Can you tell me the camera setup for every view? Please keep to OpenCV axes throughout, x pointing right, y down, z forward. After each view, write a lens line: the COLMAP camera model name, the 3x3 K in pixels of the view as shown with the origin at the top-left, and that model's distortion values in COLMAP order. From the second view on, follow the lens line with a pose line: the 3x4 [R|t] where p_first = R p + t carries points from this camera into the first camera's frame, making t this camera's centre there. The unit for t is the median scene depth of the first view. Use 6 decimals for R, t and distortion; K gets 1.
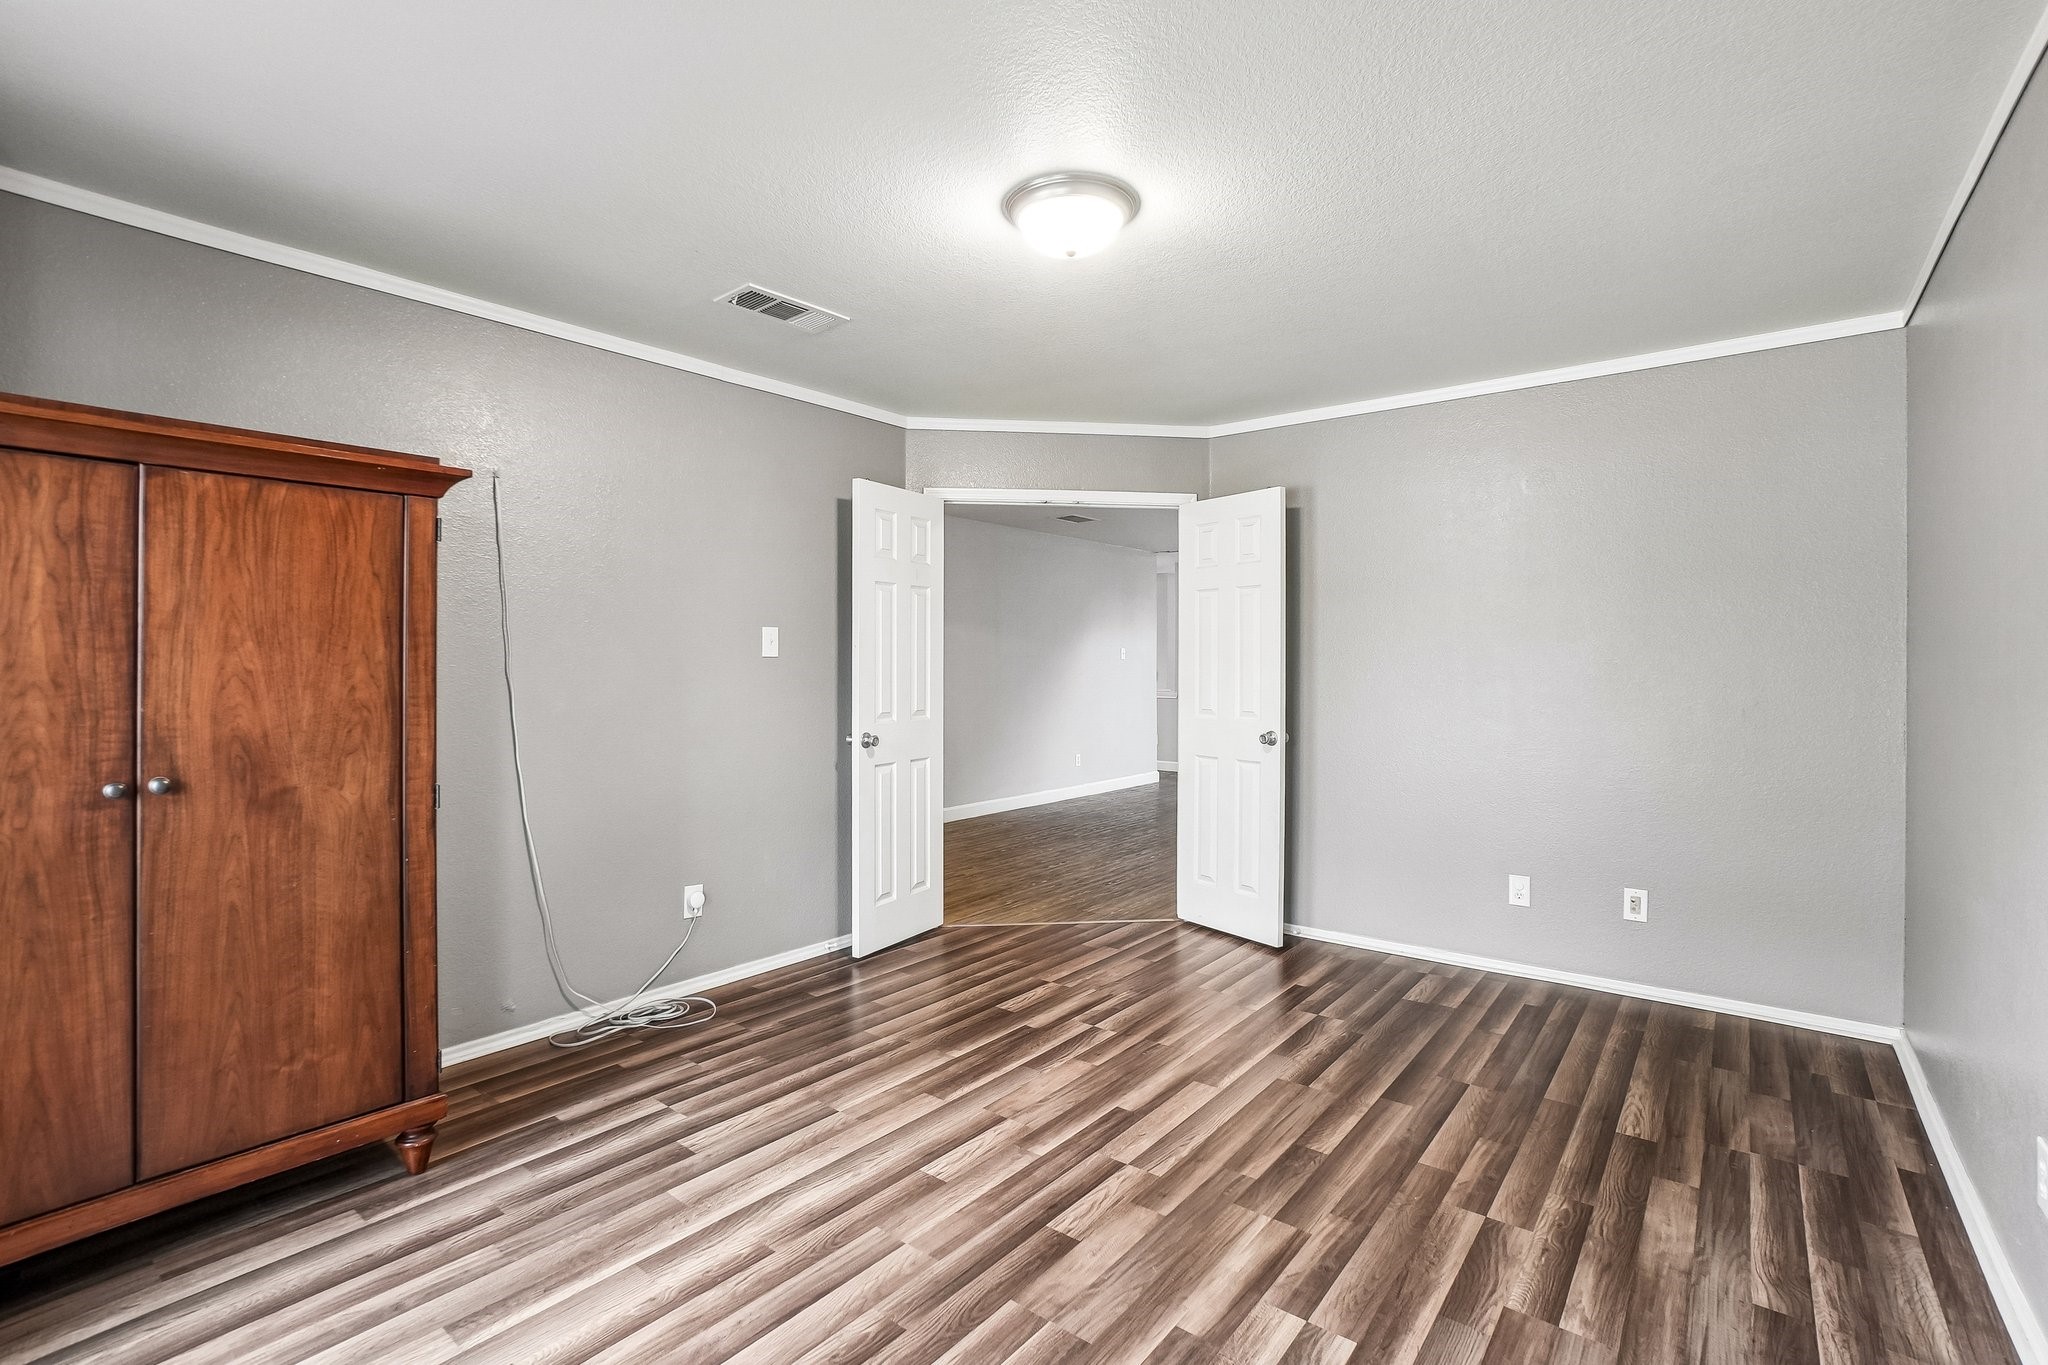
lens RADIAL K [[938.0, 0, 1009.0], [0, 938.0, 688.6], [0, 0, 1]] dist [-0.059576, 0.023422]
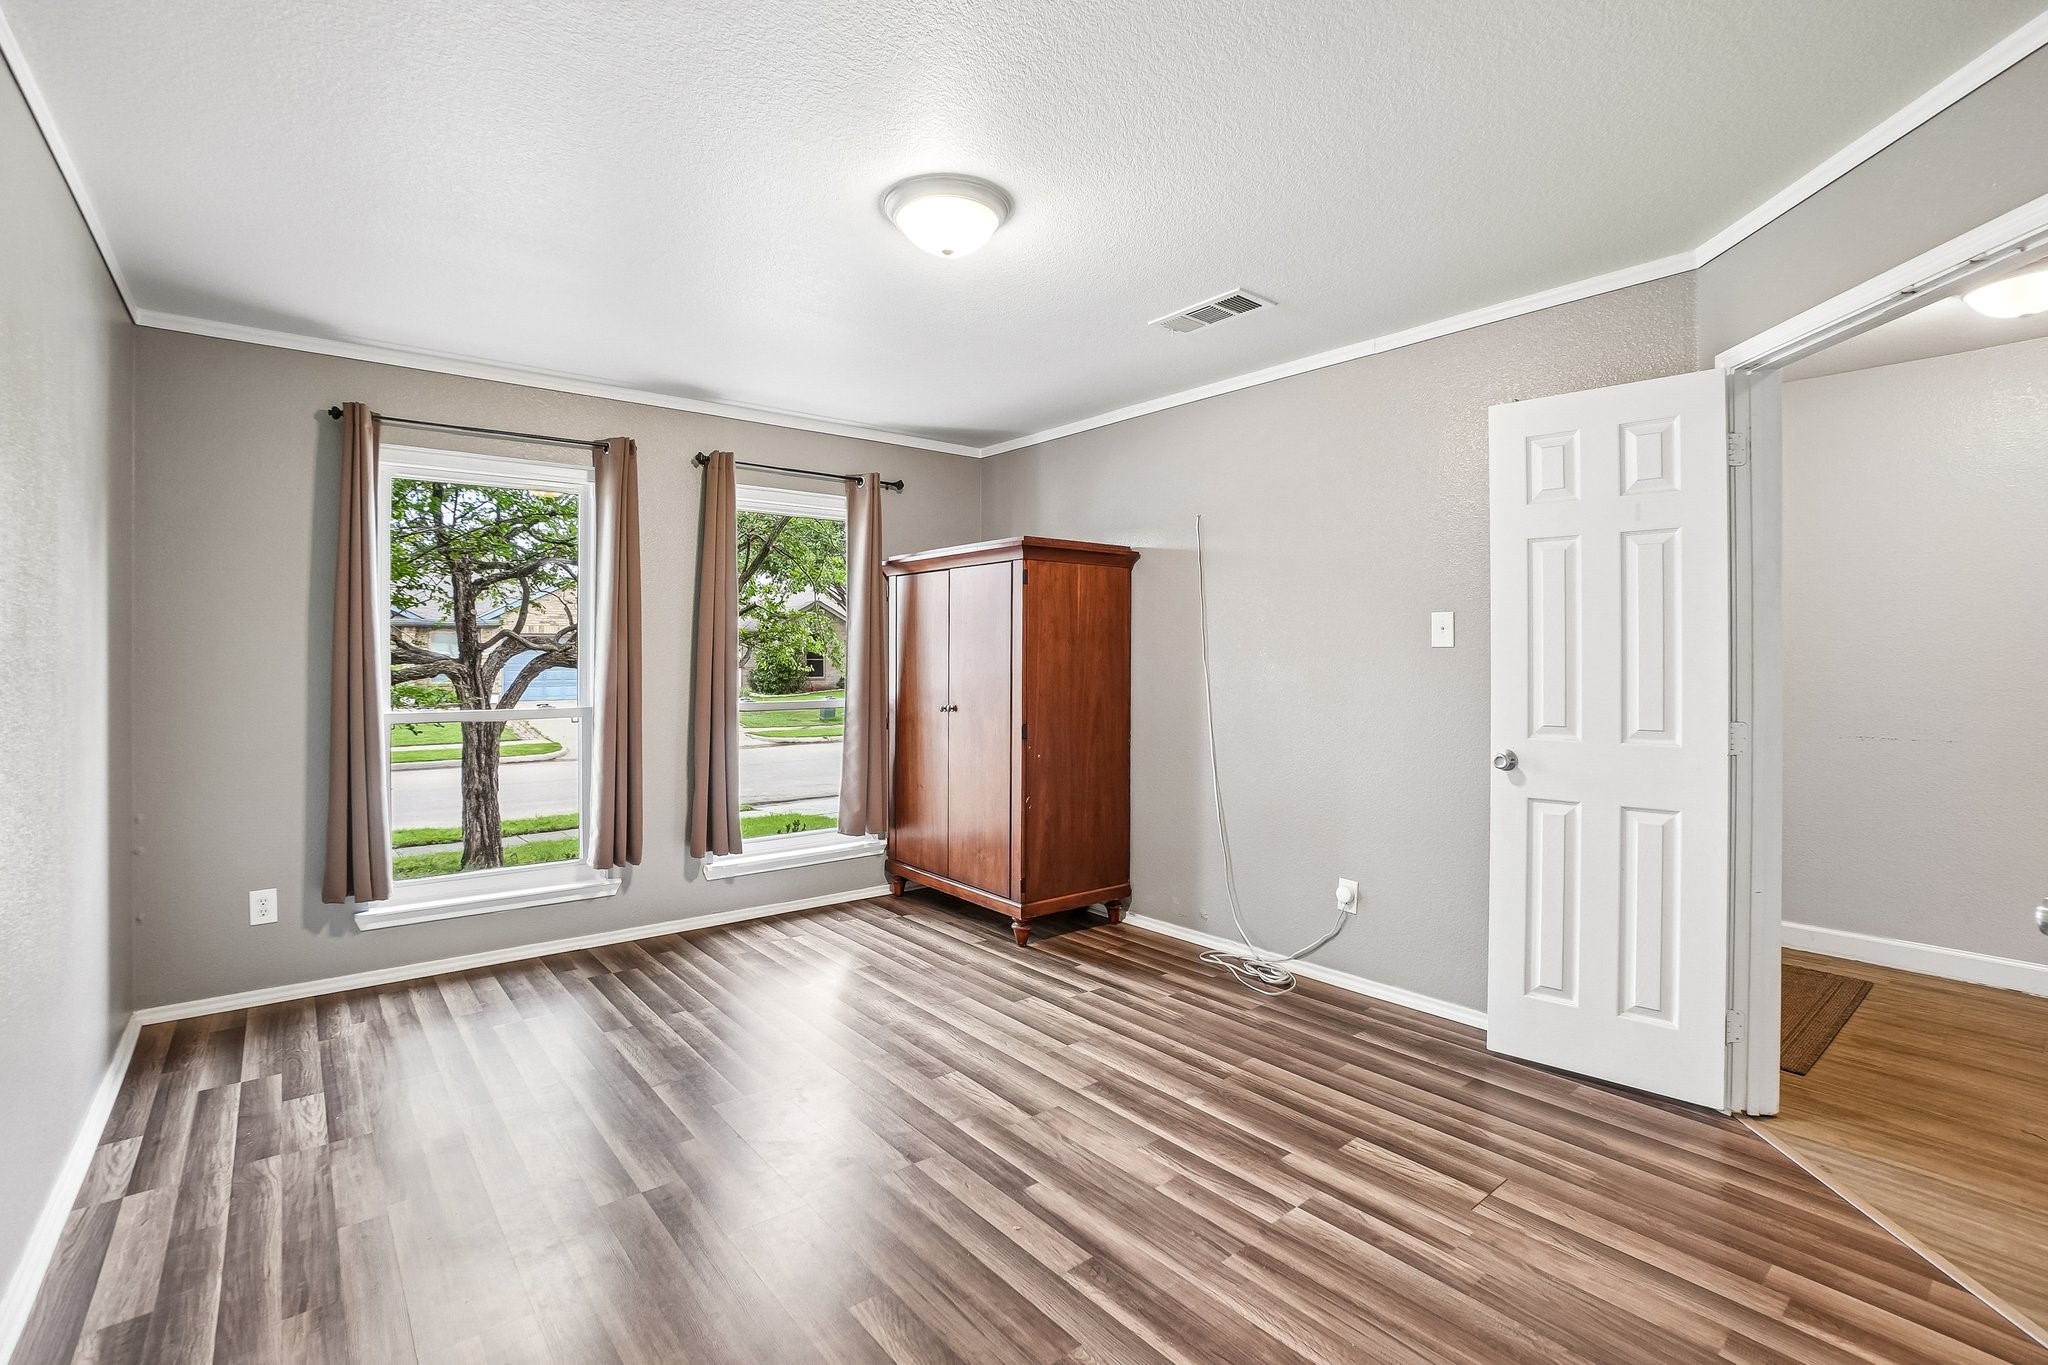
lens RADIAL K [[927.4, 0, 1005.3], [0, 927.4, 678.3], [0, 0, 1]] dist [-0.061284, 0.021920]
pose [[-0.212697, 0.020970, -0.976893, 0.949106], [-0.026341, 0.999283, 0.027185, -0.026376], [0.976763, 0.031514, -0.211993, 1.169594]]
